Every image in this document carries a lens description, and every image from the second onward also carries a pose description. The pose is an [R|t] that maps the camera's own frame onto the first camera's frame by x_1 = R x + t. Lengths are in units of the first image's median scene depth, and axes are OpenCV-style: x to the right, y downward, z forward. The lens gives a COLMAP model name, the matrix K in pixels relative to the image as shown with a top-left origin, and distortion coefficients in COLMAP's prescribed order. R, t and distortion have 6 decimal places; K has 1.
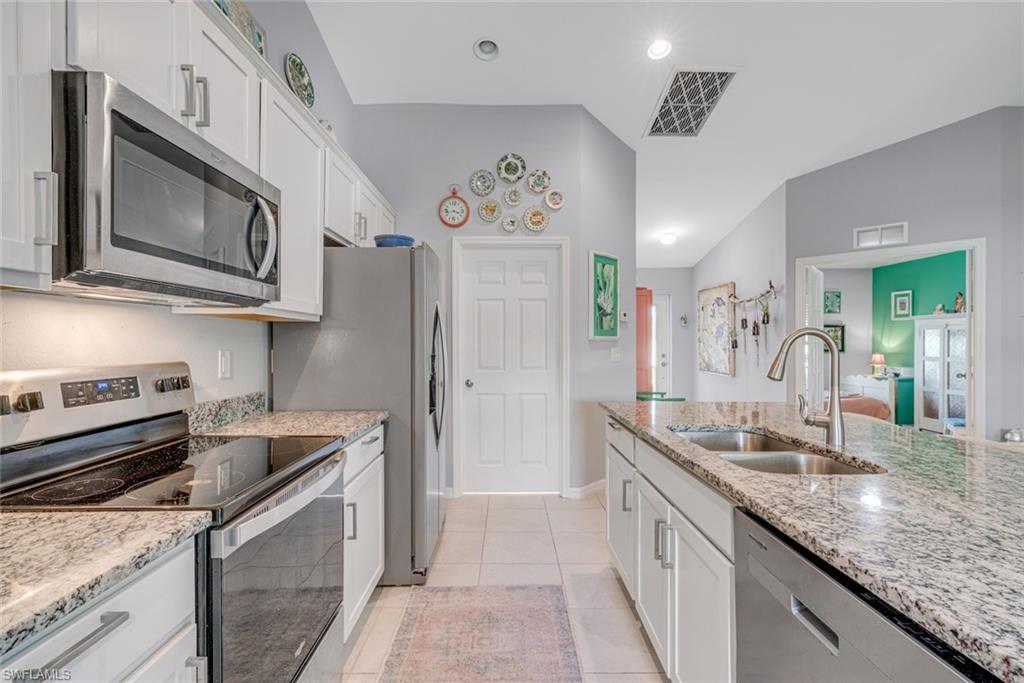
lens RADIAL K [[466.2, 0, 513.9], [0, 466.2, 343.3], [0, 0, 1]] dist [0.006941, -0.001771]
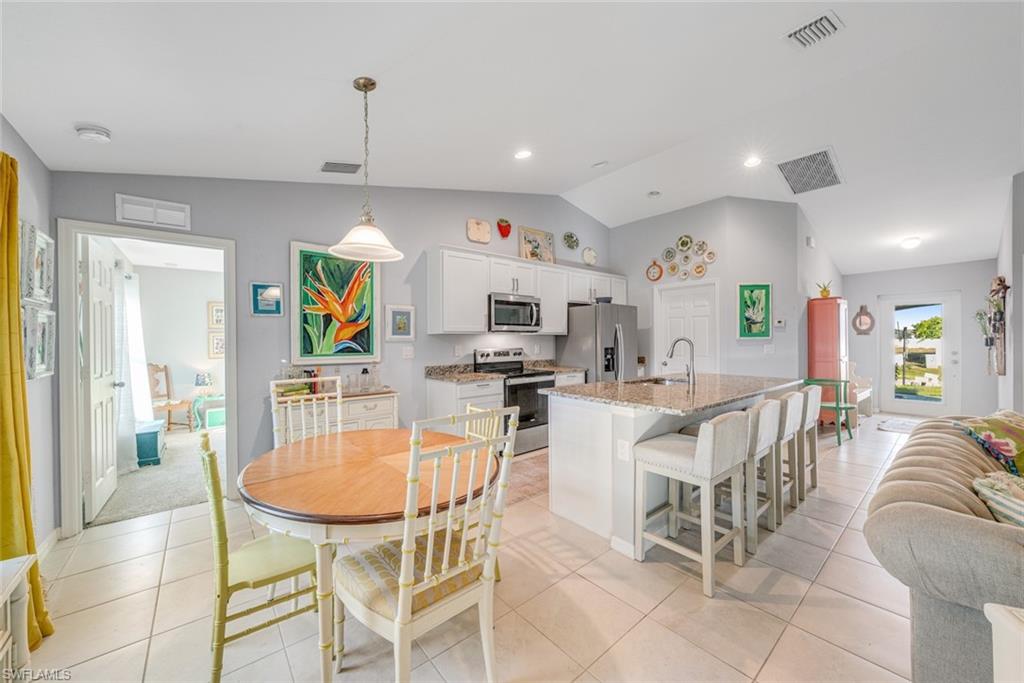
lens RADIAL K [[372.0, 0, 510.1], [0, 372.0, 341.6], [0, 0, 1]] dist [-0.002585, -0.000318]
pose [[0.633704, -0.002494, -0.773571, 0.623574], [0.005229, 0.999986, 0.001060, -0.006165], [0.773558, -0.004716, 0.633708, -0.383768]]
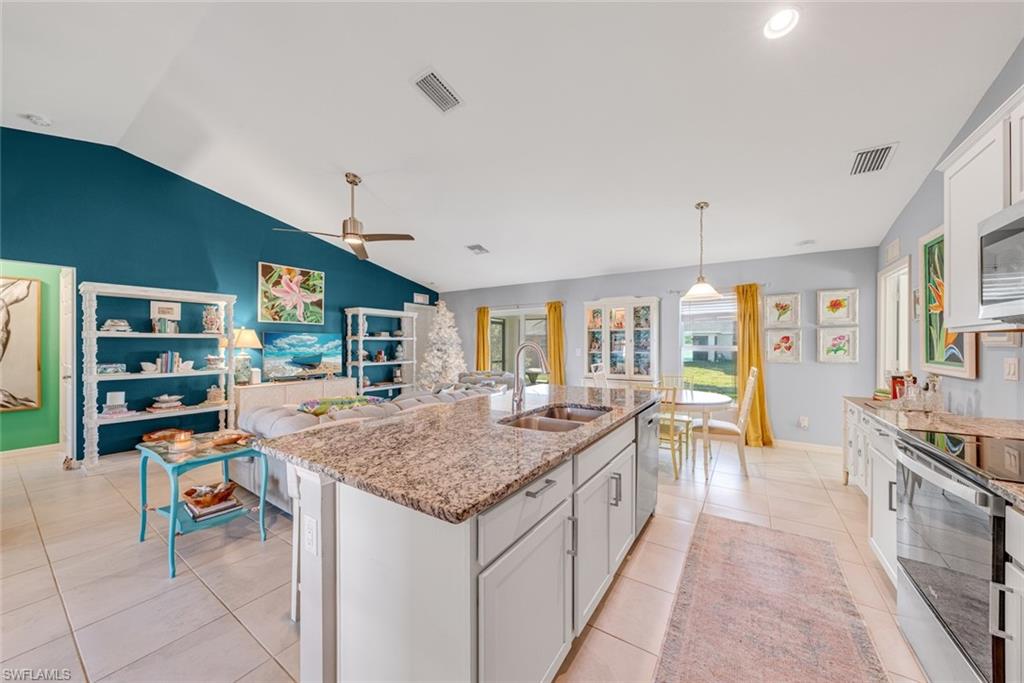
lens RADIAL K [[354.8, 0, 513.8], [0, 354.8, 344.1], [0, 0, 1]] dist [-0.002957, 0.000526]
pose [[-0.830678, -0.002443, 0.556749, -0.012042], [-0.001253, 0.999996, 0.002520, -0.011766], [-0.556752, 0.001396, -0.830677, 0.822135]]
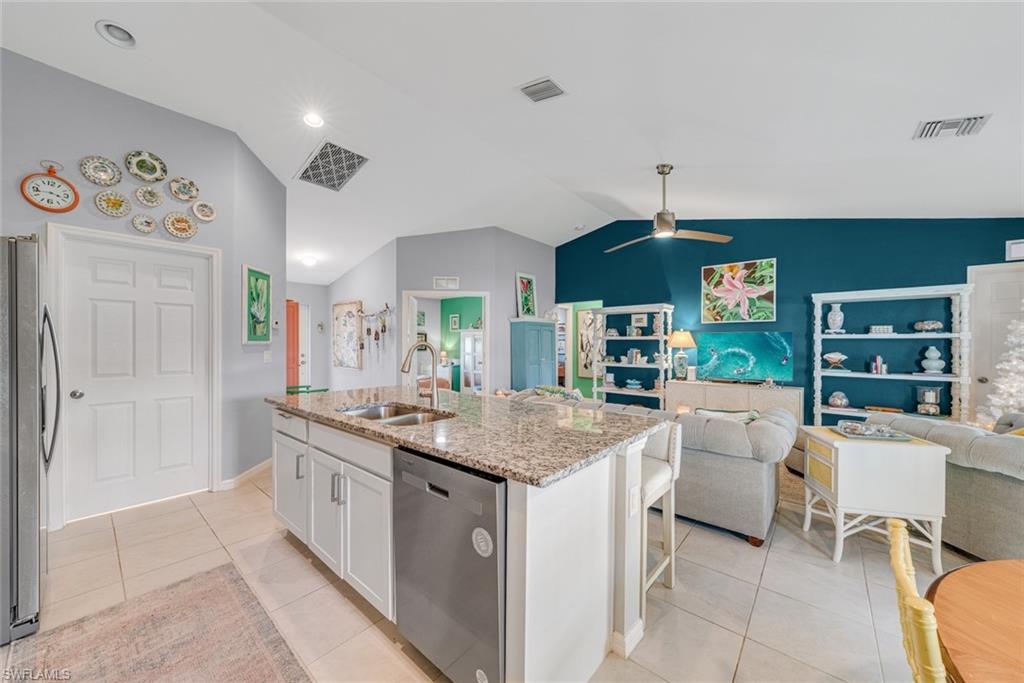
lens RADIAL K [[366.2, 0, 512.7], [0, 366.2, 343.5], [0, 0, 1]] dist [-0.005315, 0.001403]
pose [[0.654866, 0.000360, 0.755745, -0.073651], [-0.001317, 0.999999, 0.000665, -0.010498], [-0.755744, -0.001430, 0.654866, -0.062116]]
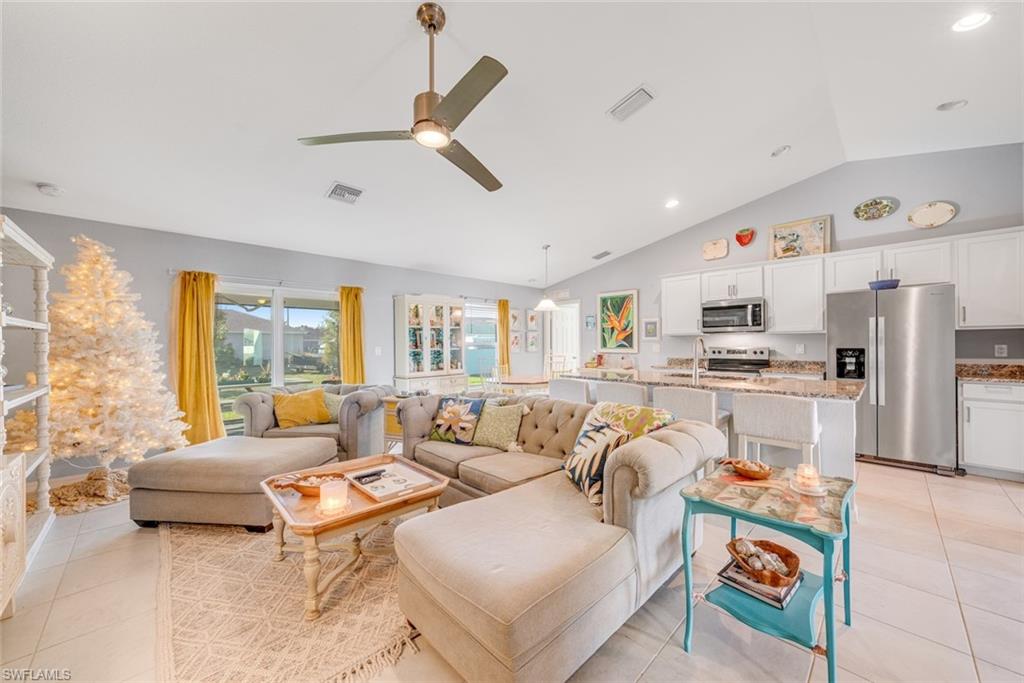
lens RADIAL K [[372.0, 0, 512.1], [0, 372.0, 344.4], [0, 0, 1]] dist [-0.002585, -0.000318]
pose [[-0.717600, 0.005351, -0.696435, 1.181576], [0.003711, 0.999986, 0.003858, -0.000844], [0.696446, 0.000184, -0.717610, 0.718534]]
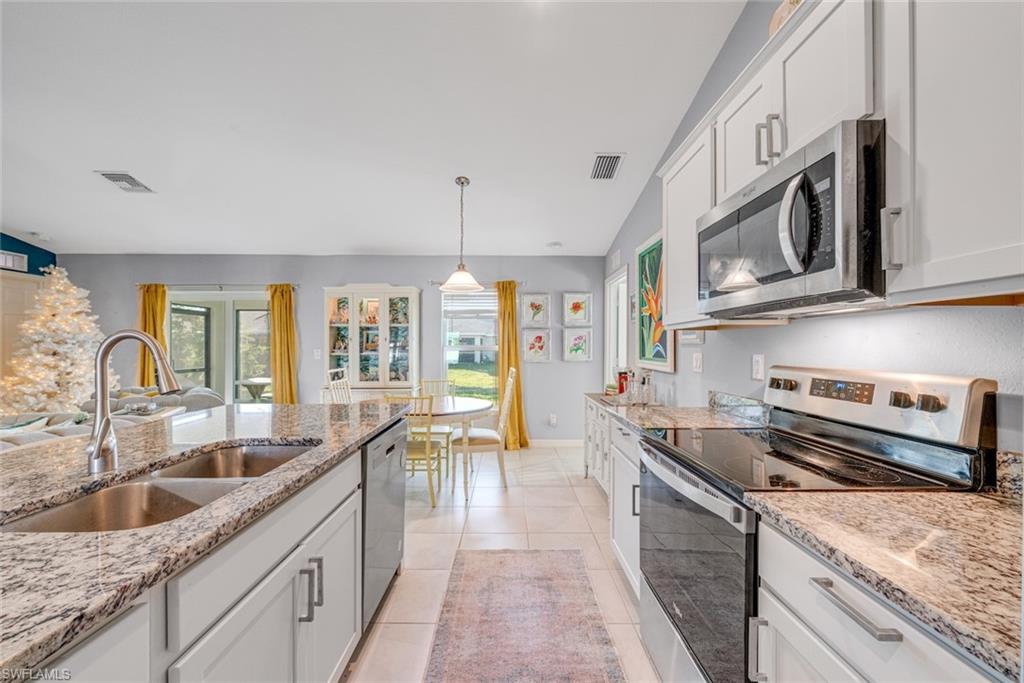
lens RADIAL K [[395.8, 0, 508.4], [0, 395.8, 346.1], [0, 0, 1]] dist [-0.004153, 0.001474]
pose [[-0.999980, -0.003992, 0.004853, -0.012160], [-0.003992, 0.999992, 0.000019, -0.002412], [-0.004853, 0.000000, -0.999988, 0.667447]]
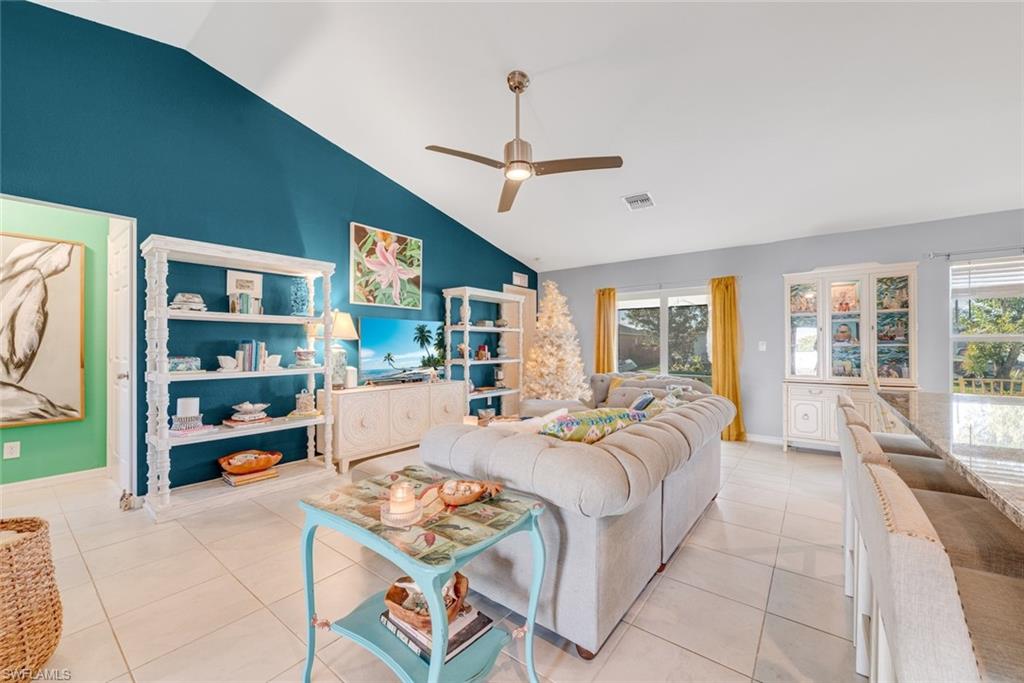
lens RADIAL K [[395.8, 0, 513.2], [0, 395.8, 344.6], [0, 0, 1]] dist [-0.004153, 0.001474]
pose [[-0.790400, 0.000399, 0.612591, 0.458159], [0.000452, 1.000000, -0.000069, 0.020403], [-0.612591, 0.000222, -0.790400, 0.839275]]
